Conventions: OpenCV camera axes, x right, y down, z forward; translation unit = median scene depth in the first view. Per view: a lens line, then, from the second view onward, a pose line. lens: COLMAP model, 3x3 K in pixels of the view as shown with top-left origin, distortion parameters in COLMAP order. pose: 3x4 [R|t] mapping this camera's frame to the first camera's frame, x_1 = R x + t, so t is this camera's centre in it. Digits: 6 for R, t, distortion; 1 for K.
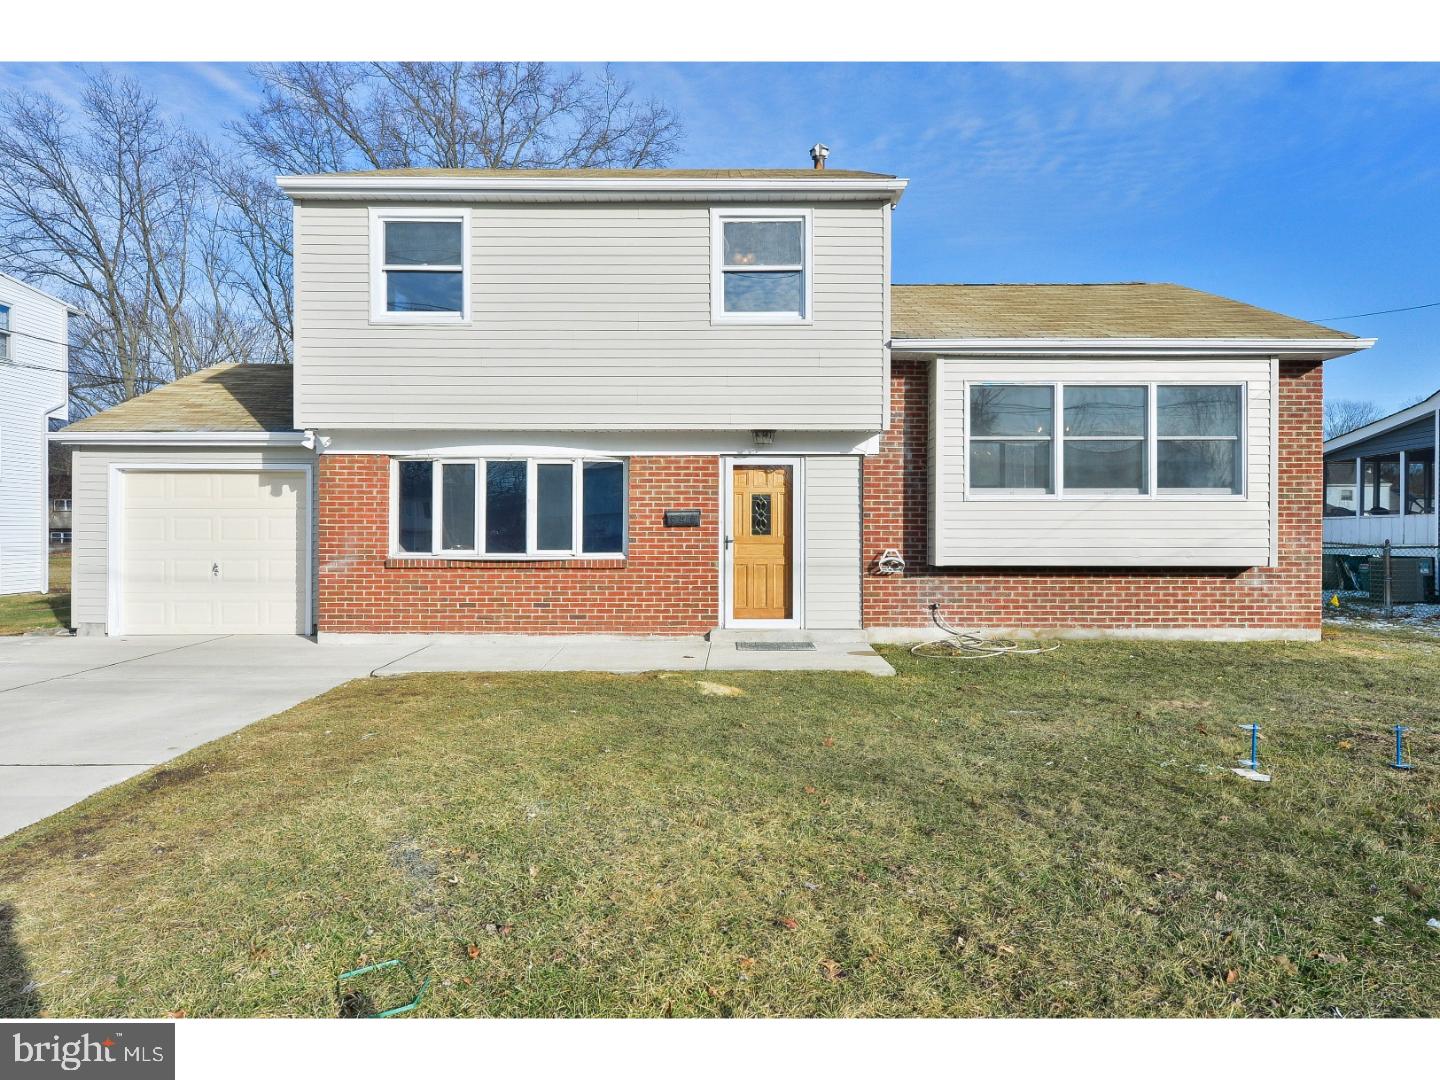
lens RADIAL K [[970.3, 0, 720.0], [0, 970.3, 538.1], [0, 0, 1]] dist [0.006886, 0.000141]
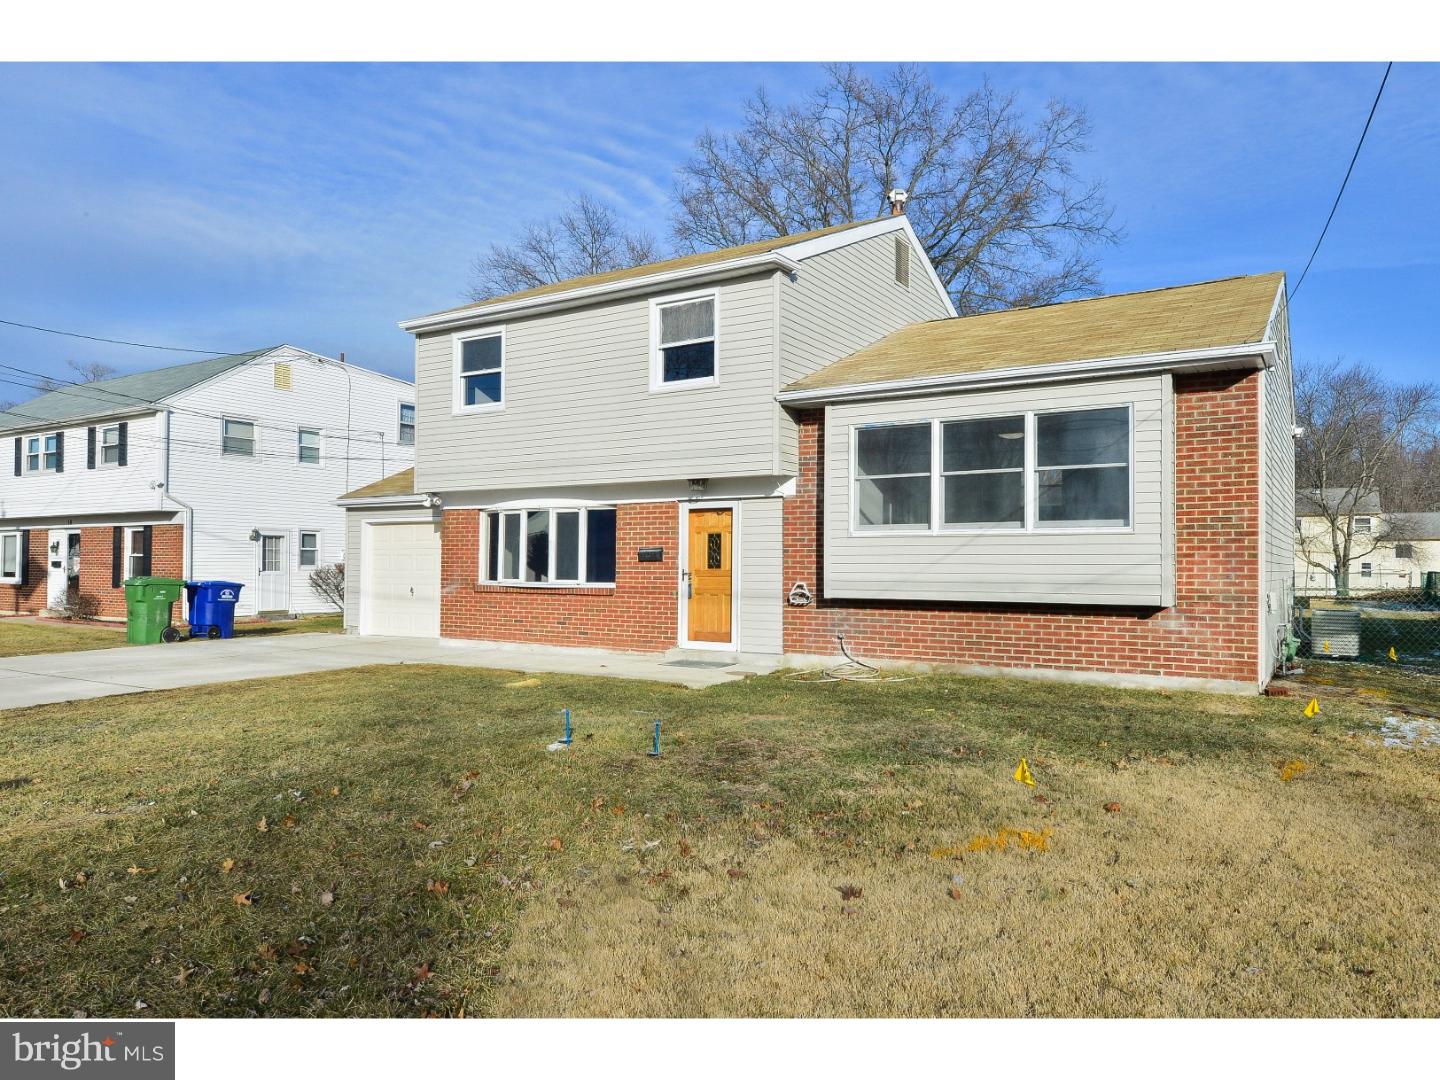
lens RADIAL K [[998.6, 0, 720.5], [0, 998.6, 541.0], [0, 0, 1]] dist [0.009617, 0.000923]
pose [[0.839319, -0.010898, -0.543530, 0.703976], [-0.006404, 0.999531, -0.029931, -0.000578], [0.543602, 0.028602, 0.838856, 0.008437]]
